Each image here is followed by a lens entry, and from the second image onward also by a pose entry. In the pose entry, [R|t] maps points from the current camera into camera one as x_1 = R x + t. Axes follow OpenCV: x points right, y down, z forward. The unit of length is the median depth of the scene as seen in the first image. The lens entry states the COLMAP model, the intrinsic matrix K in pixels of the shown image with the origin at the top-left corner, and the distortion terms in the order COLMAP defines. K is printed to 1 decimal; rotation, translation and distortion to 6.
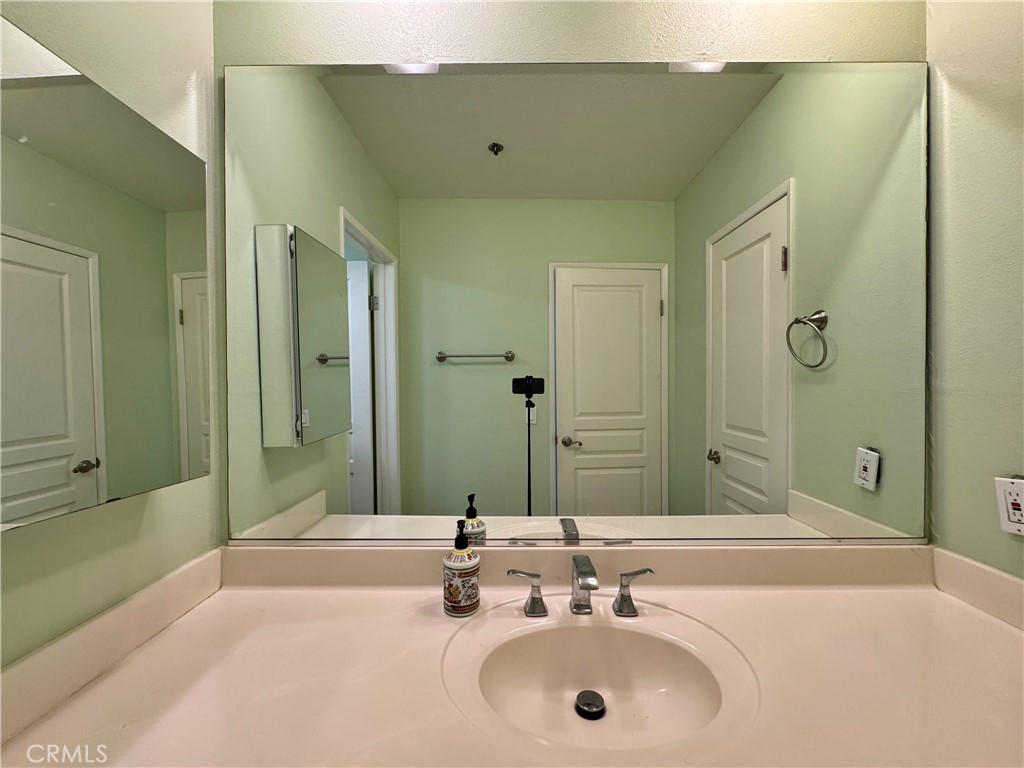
lens RADIAL K [[414.7, 0, 513.4], [0, 414.7, 382.9], [0, 0, 1]] dist [0.011392, -0.000258]
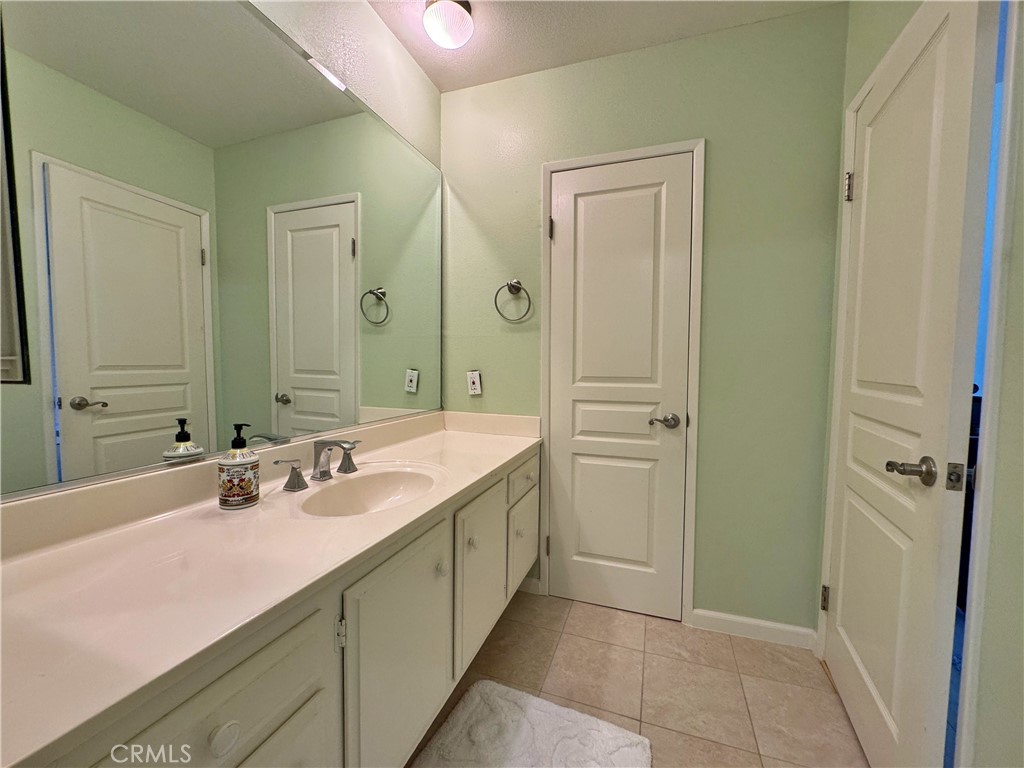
lens RADIAL K [[414.7, 0, 513.8], [0, 414.7, 384.6], [0, 0, 1]] dist [0.011392, -0.000258]
pose [[0.341228, -0.039301, 0.939159, -0.532459], [-0.009515, 0.998930, 0.045259, 0.106445], [-0.939933, -0.024379, 0.340489, -0.015029]]
